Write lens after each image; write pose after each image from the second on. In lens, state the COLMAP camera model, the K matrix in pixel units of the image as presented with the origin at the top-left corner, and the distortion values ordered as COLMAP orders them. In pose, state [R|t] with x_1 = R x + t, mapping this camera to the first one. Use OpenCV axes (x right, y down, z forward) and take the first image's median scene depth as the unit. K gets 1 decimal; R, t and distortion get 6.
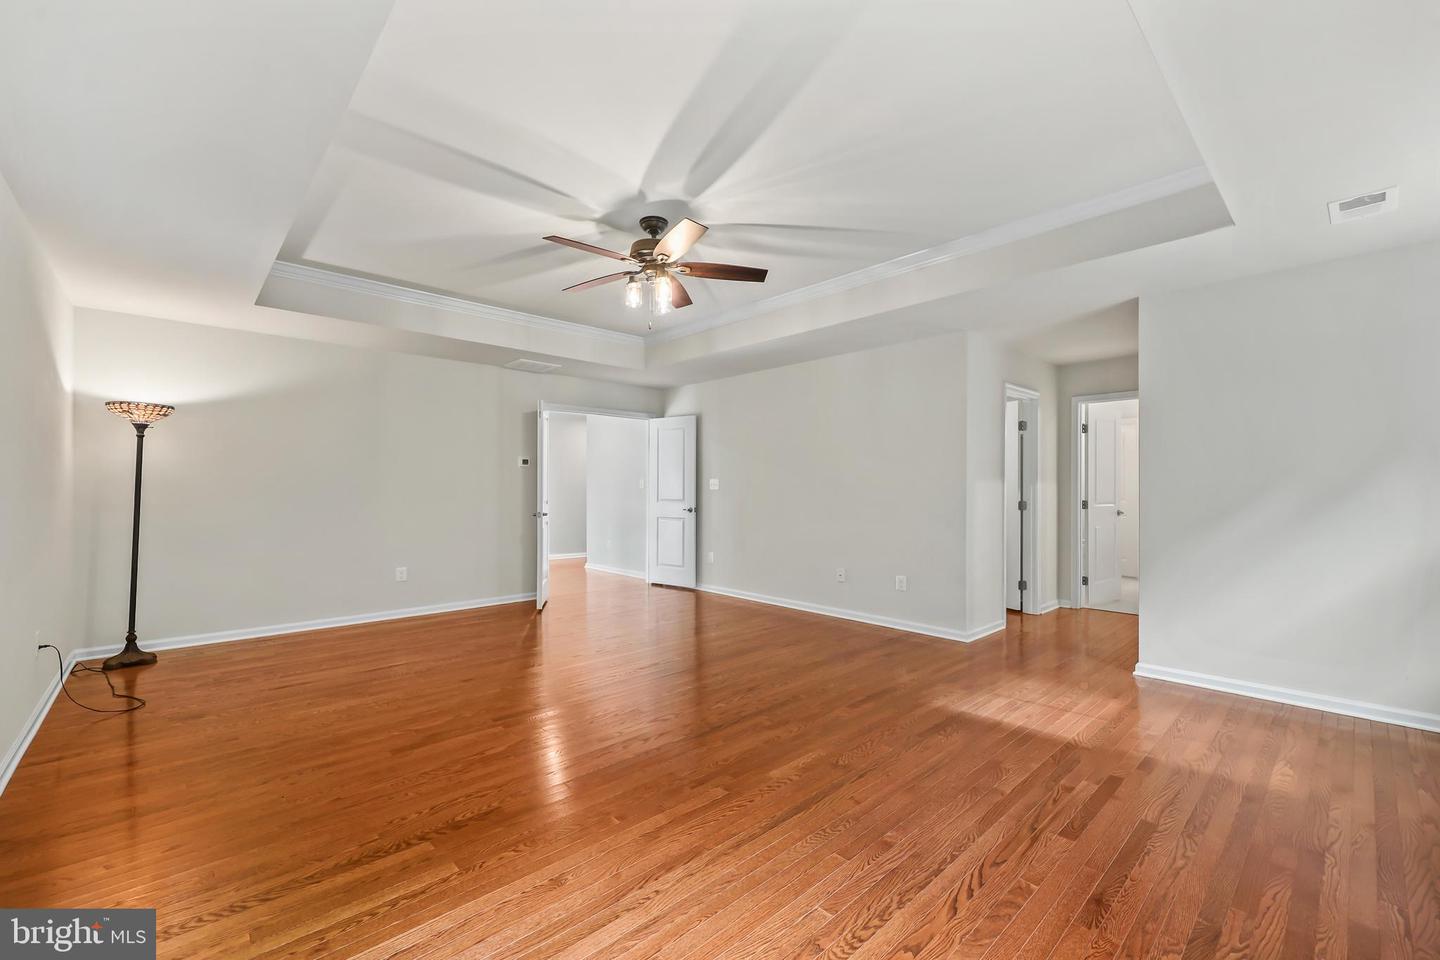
lens RADIAL K [[604.2, 0, 735.9], [0, 604.2, 488.3], [0, 0, 1]] dist [-0.000589, -0.000085]
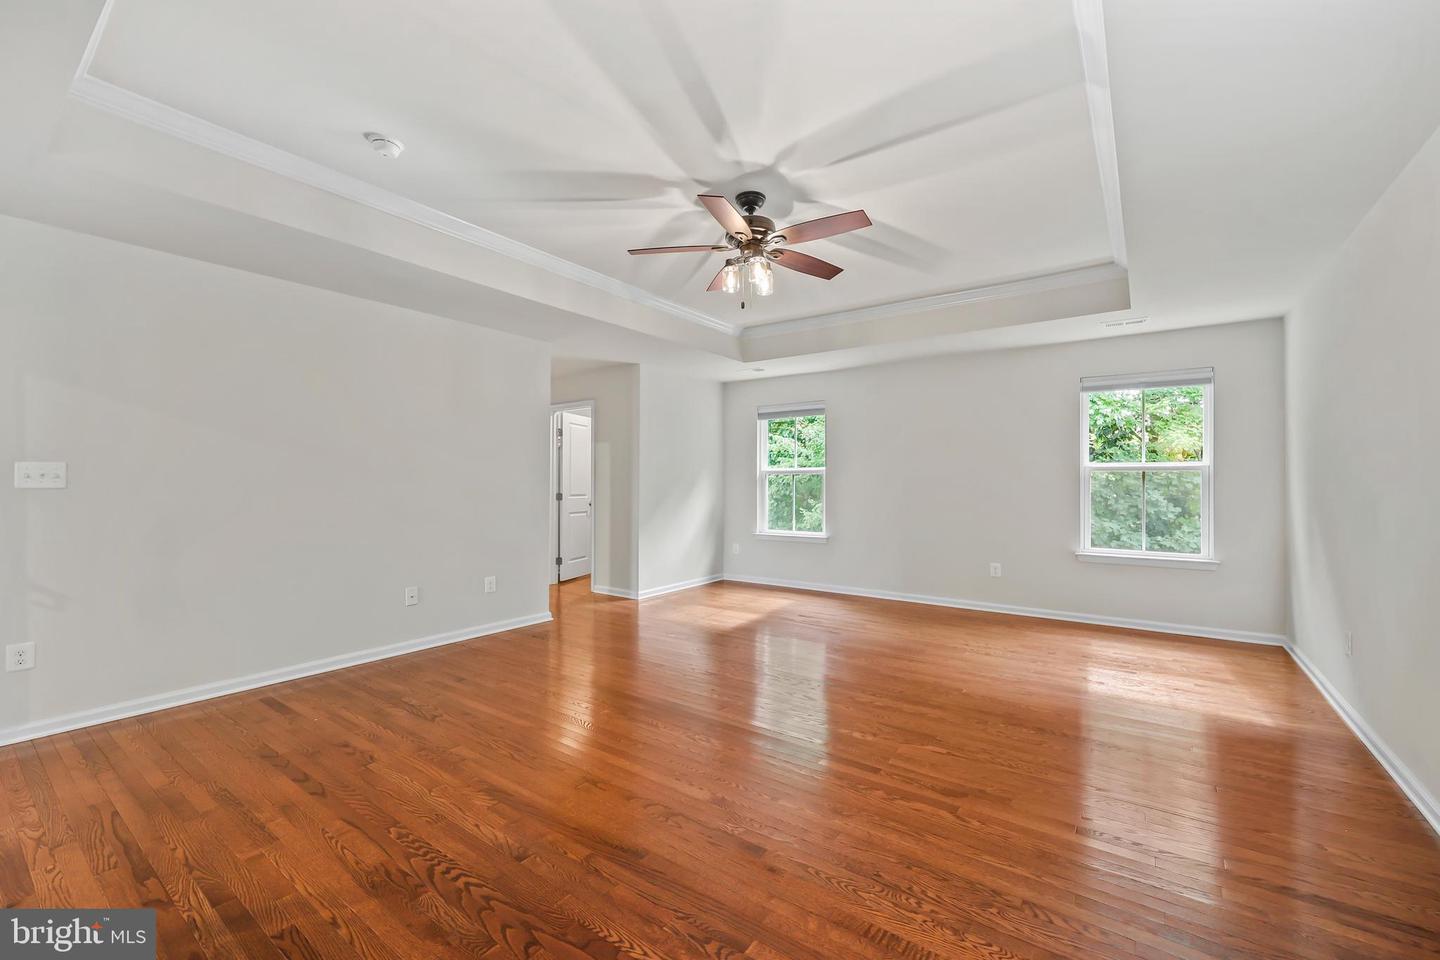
lens RADIAL K [[586.3, 0, 720.0], [0, 586.3, 480.0], [0, 0, 1]] dist [-0.001518, -0.000522]
pose [[-0.179870, 0.003724, 0.983683, -1.018027], [0.002412, 0.999991, -0.003345, -0.001519], [-0.983687, 0.001771, -0.179877, 1.211625]]
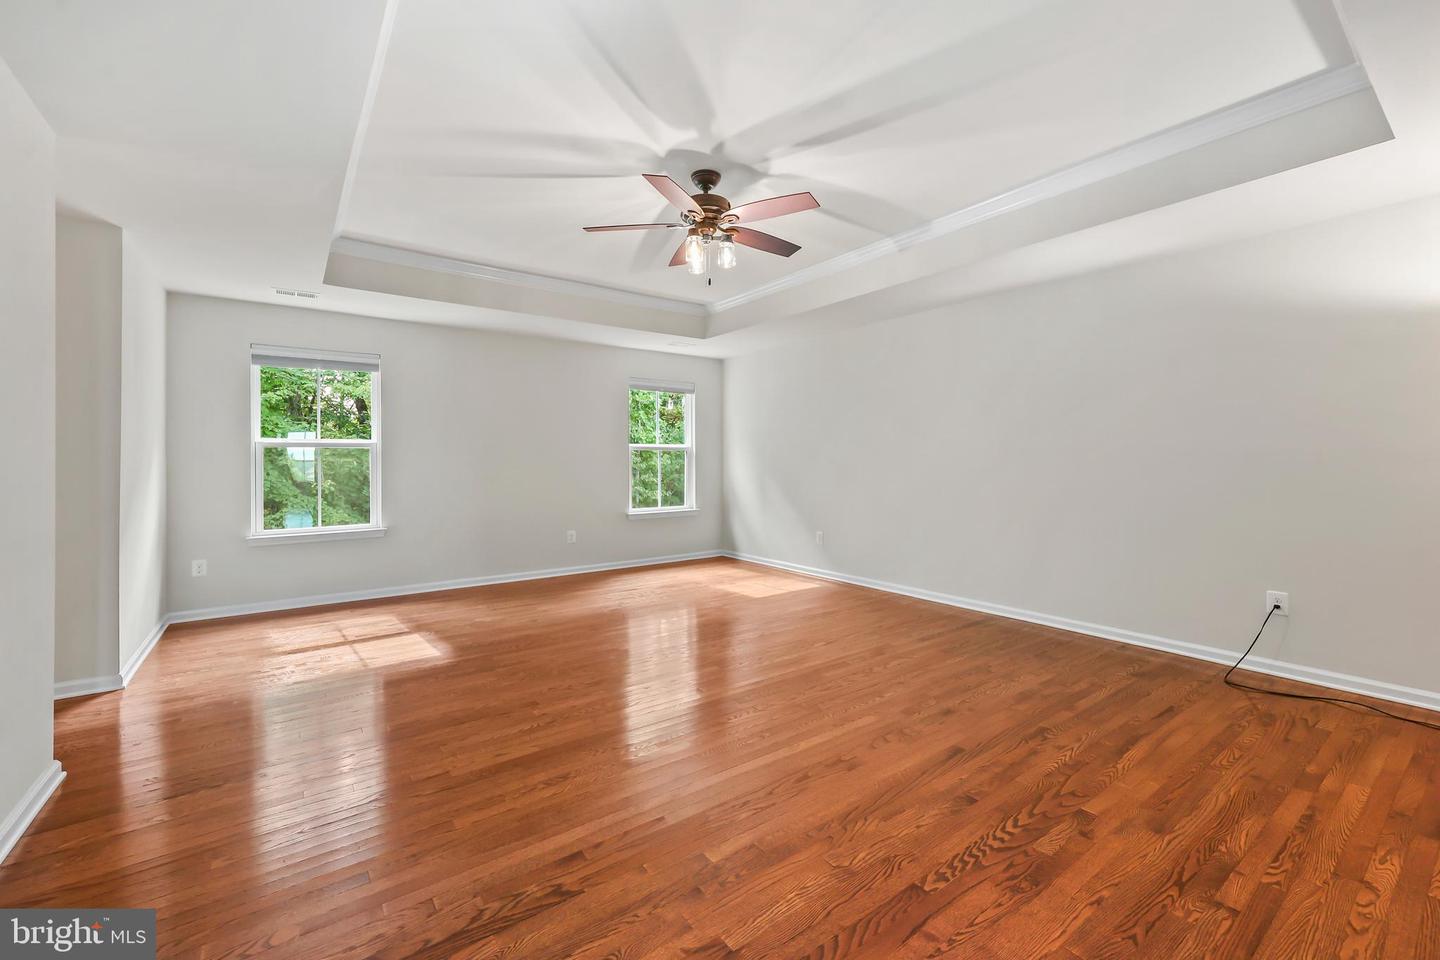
lens RADIAL K [[594.7, 0, 725.1], [0, 594.7, 459.3], [0, 0, 1]] dist [0.000929, 0.000259]
pose [[-0.991803, 0.000443, 0.127776, -0.284399], [0.000816, 0.999996, 0.002866, -0.001204], [-0.127774, 0.002947, -0.991799, 1.920392]]
